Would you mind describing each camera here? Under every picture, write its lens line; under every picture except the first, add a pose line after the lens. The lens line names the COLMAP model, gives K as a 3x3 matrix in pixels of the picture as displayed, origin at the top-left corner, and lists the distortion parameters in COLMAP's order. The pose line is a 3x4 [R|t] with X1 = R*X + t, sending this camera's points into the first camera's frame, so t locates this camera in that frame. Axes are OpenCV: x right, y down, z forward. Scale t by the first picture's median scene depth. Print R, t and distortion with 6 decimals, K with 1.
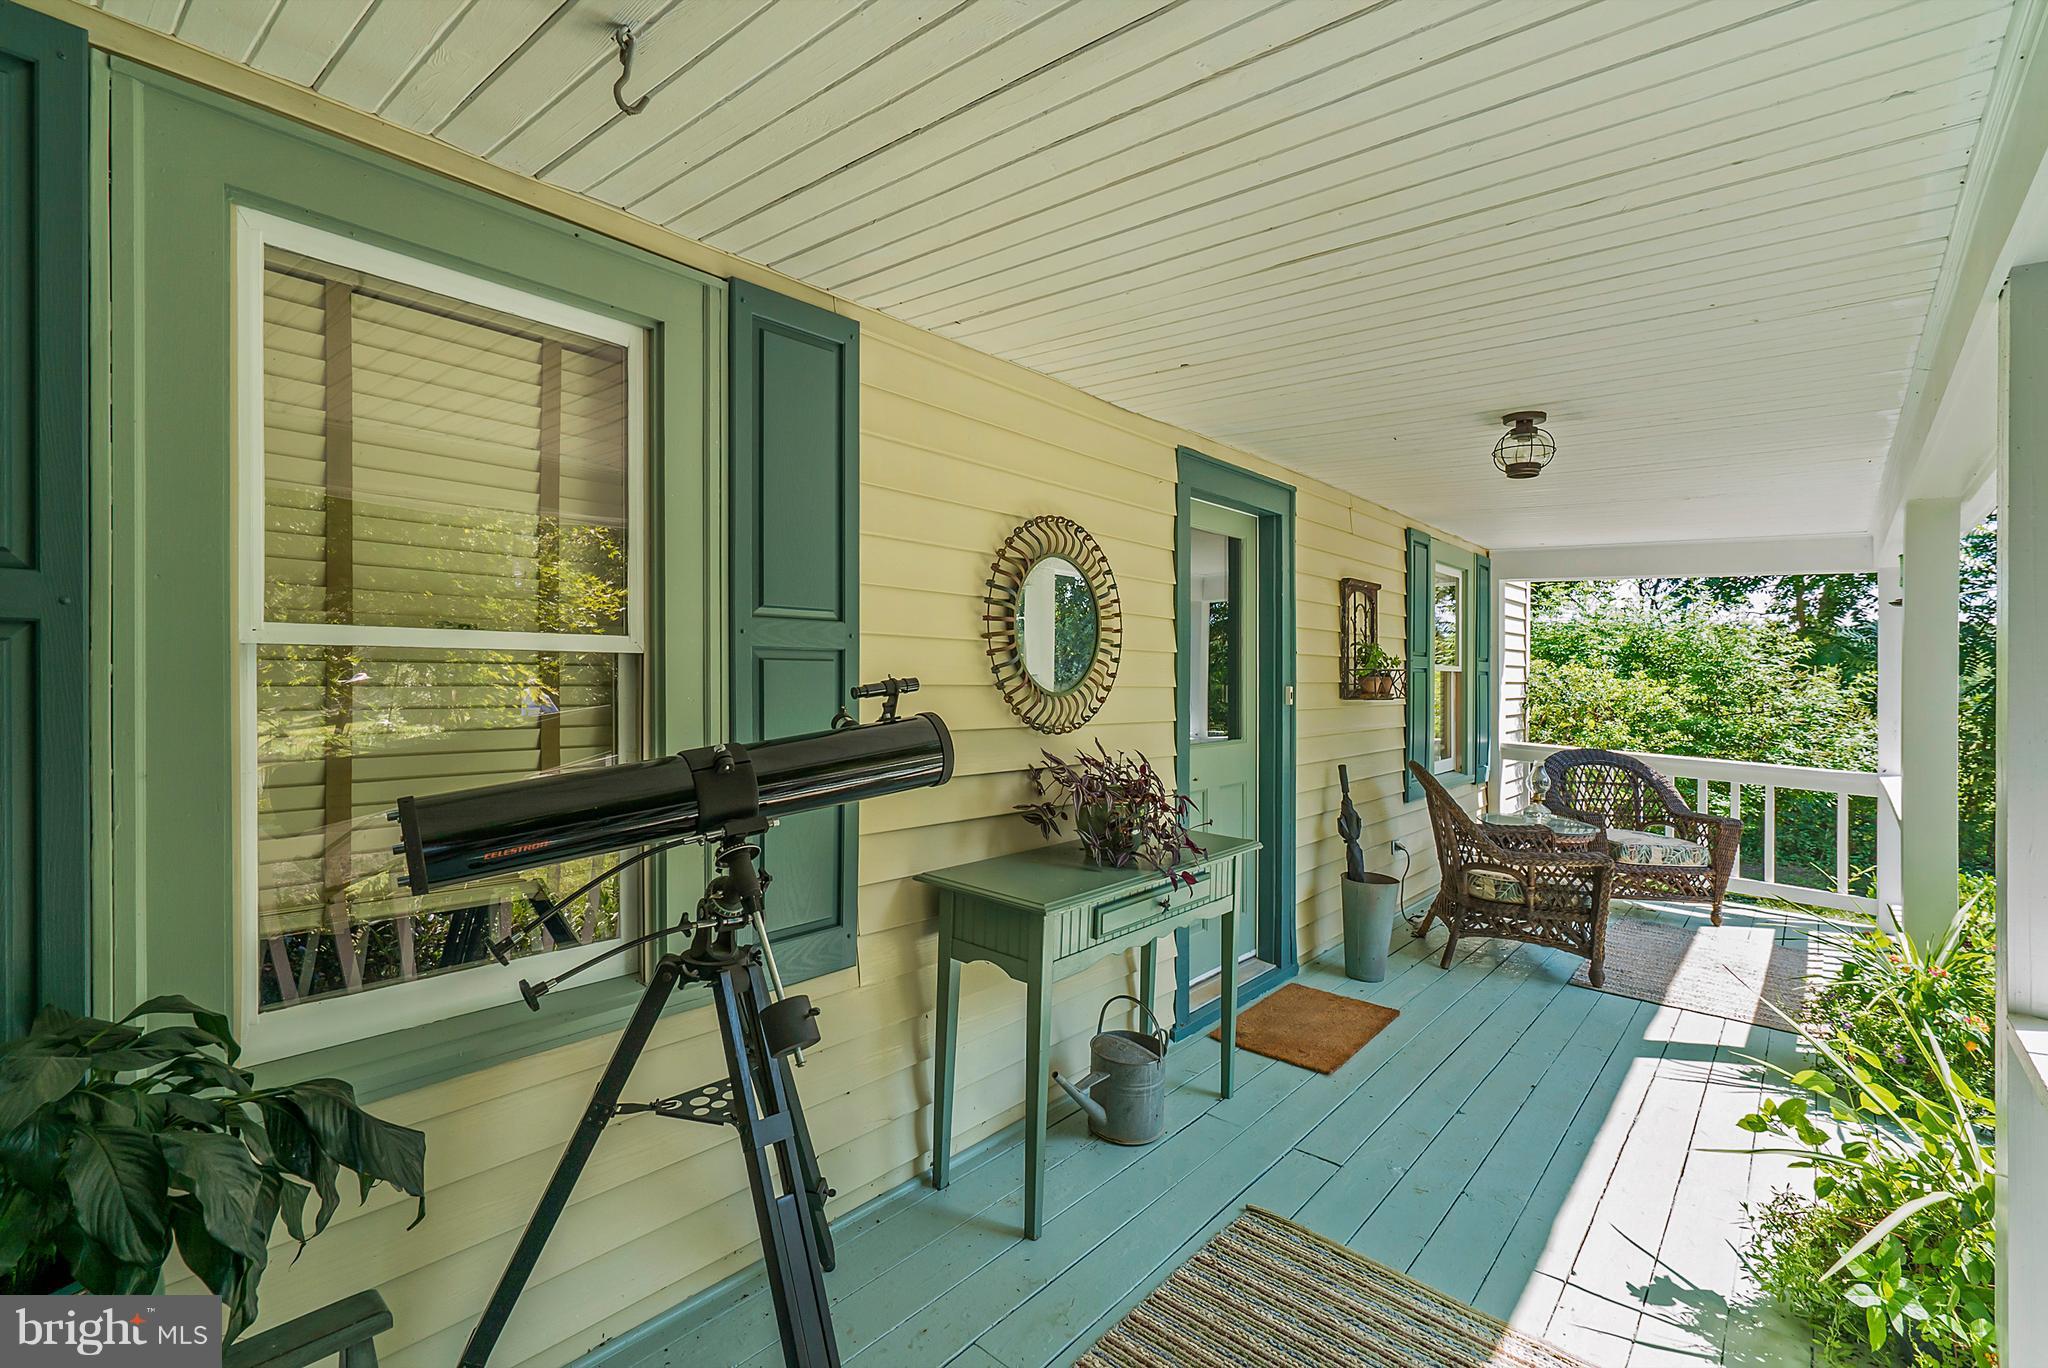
lens RADIAL K [[949.3, 0, 991.5], [0, 949.3, 680.0], [0, 0, 1]] dist [0.002367, 0.000930]
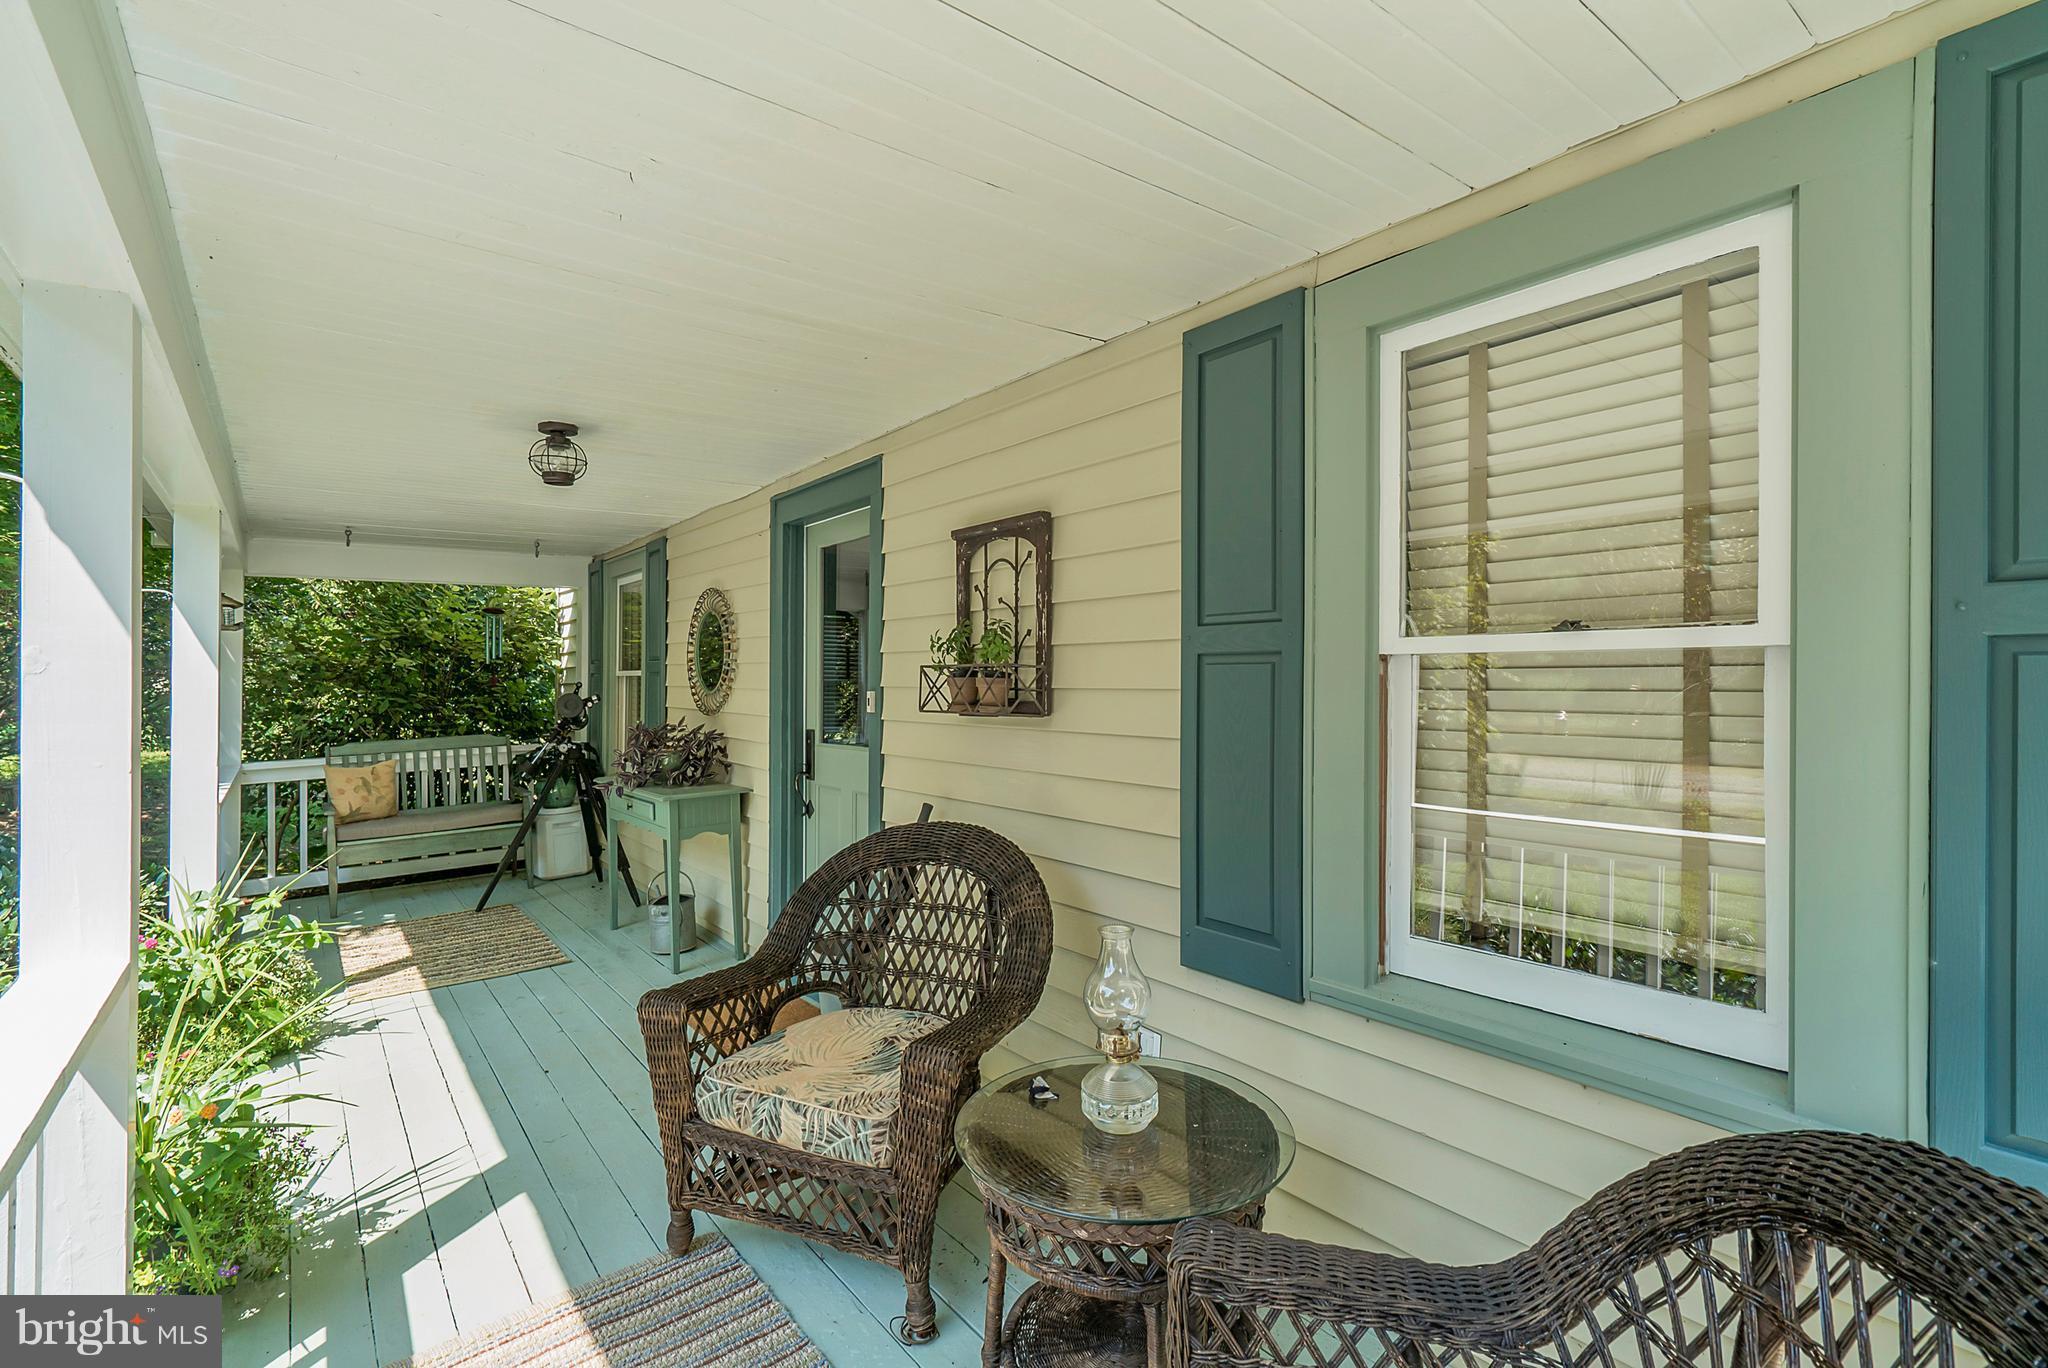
lens RADIAL K [[949.3, 0, 993.2], [0, 949.3, 682.9], [0, 0, 1]] dist [0.002367, 0.000930]
pose [[-0.211383, -0.003050, -0.977399, 1.363863], [-0.005930, 0.999981, -0.001838, 0.008727], [0.977385, 0.005407, -0.211397, 1.561751]]
